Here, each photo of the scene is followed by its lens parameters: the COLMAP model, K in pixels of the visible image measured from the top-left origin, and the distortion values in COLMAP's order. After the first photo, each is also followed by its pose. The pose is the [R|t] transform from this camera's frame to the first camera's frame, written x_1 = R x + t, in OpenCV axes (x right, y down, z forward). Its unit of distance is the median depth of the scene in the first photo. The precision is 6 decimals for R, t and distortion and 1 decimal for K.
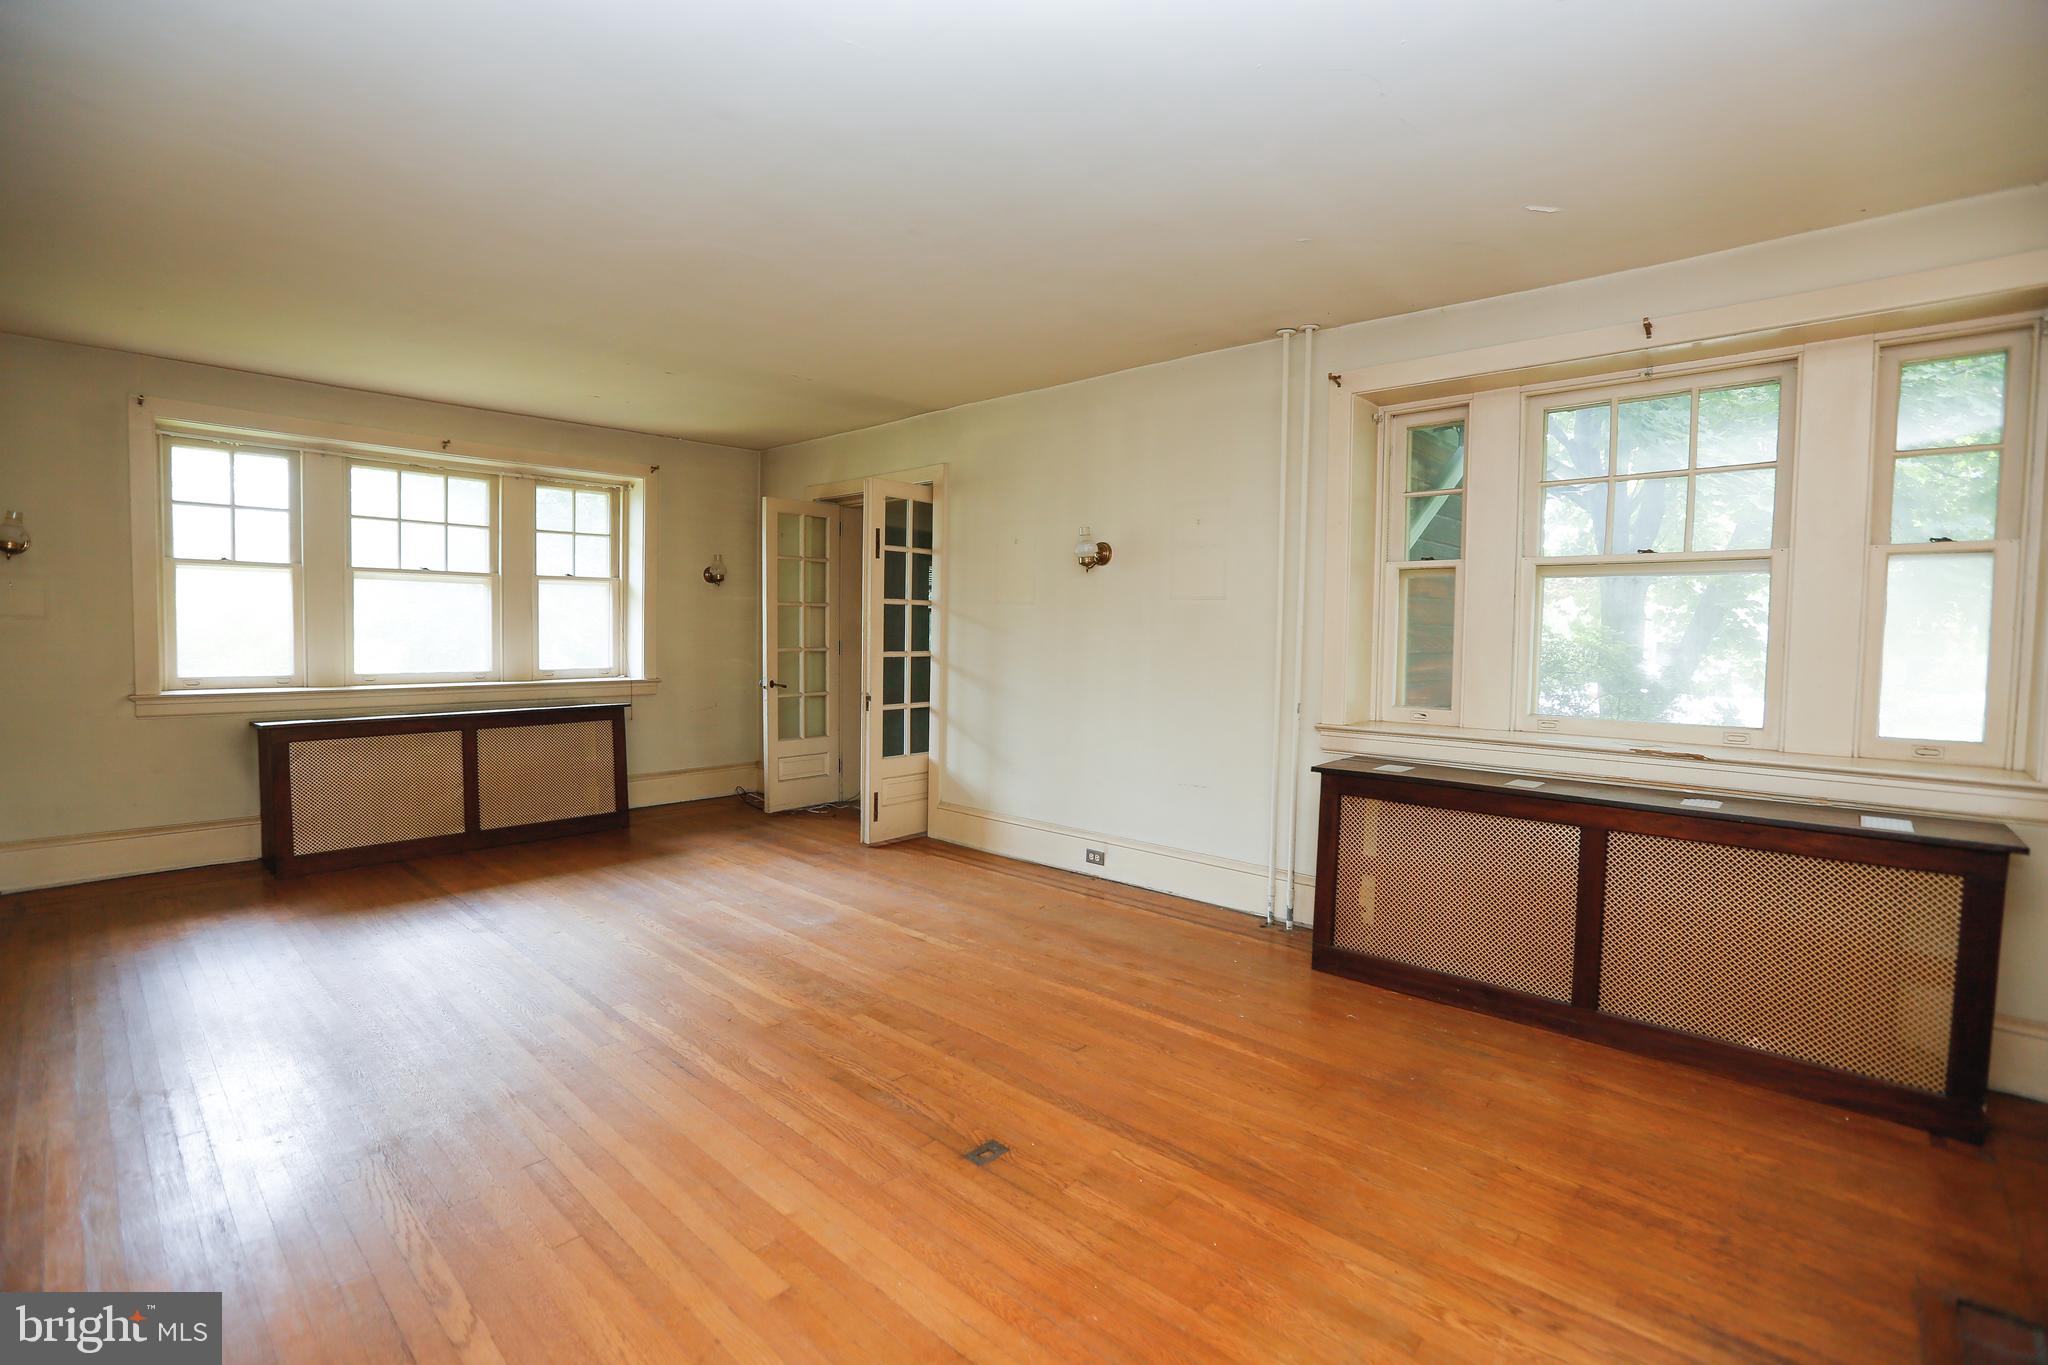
lens RADIAL K [[927.4, 0, 1012.3], [0, 927.4, 676.0], [0, 0, 1]] dist [-0.061706, 0.023628]
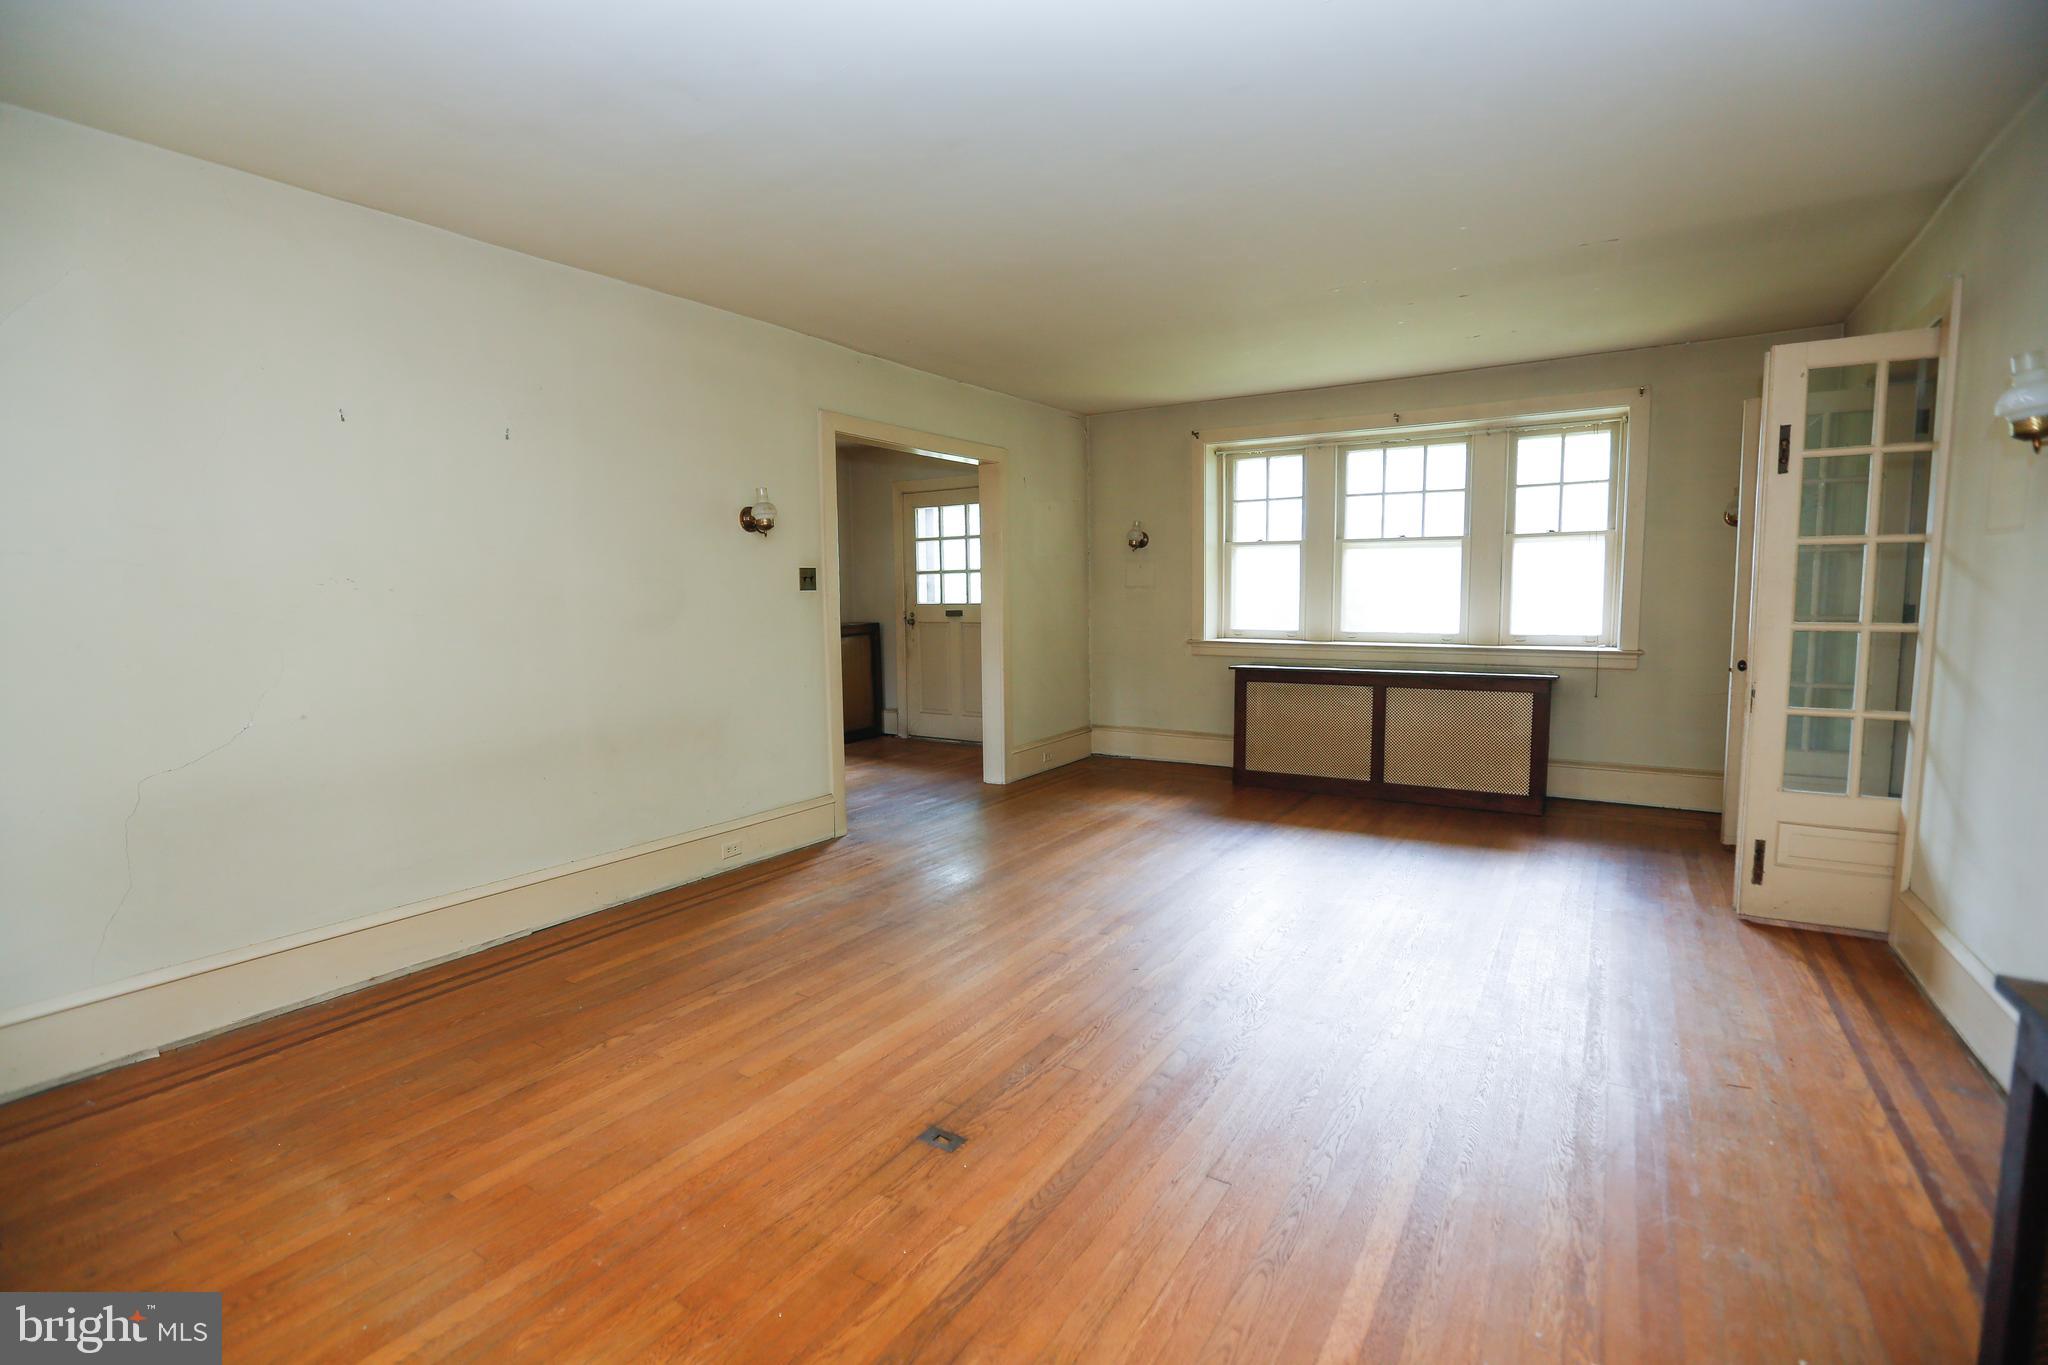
lens RADIAL K [[927.4, 0, 1012.3], [0, 927.4, 676.0], [0, 0, 1]] dist [-0.061706, 0.023628]
pose [[0.164664, 0.075654, -0.983444, 0.366230], [-0.036791, 0.996831, 0.070524, -0.012631], [0.985663, 0.024569, 0.166926, 0.372087]]
